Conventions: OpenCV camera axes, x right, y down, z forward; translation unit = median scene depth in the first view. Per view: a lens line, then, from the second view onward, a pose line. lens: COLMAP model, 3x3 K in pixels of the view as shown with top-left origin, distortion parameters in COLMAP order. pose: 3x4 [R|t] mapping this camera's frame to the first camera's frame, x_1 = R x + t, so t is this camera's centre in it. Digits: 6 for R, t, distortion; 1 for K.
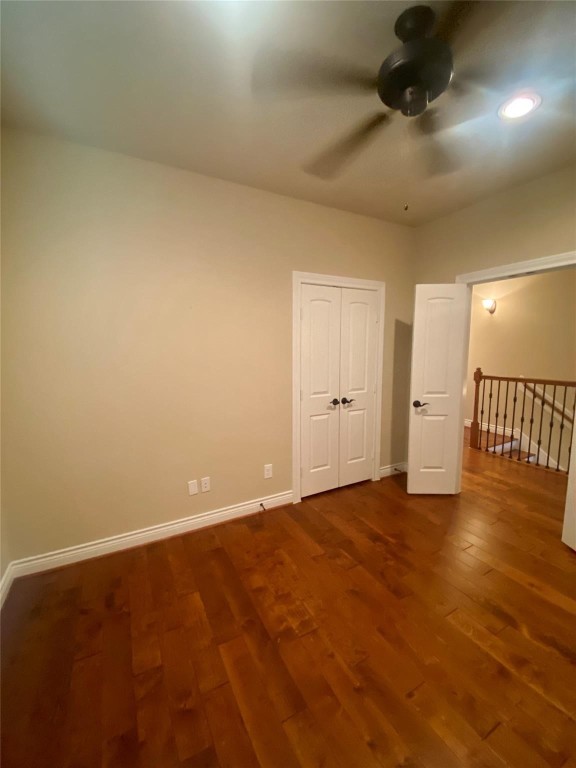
lens RADIAL K [[311.7, 0, 288.0], [0, 311.7, 384.0], [0, 0, 1]] dist [0.053021, -0.032681]
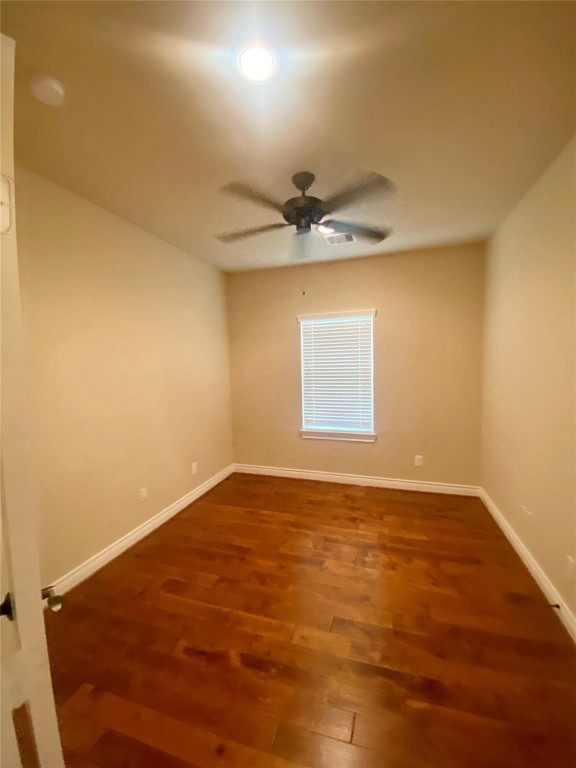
lens RADIAL K [[311.7, 0, 288.0], [0, 311.7, 384.0], [0, 0, 1]] dist [0.053021, -0.032681]
pose [[-0.734215, 0.052467, -0.676886, 1.224575], [-0.052223, 0.989691, 0.133359, -0.211552], [0.676905, 0.133264, -0.723906, 1.694138]]
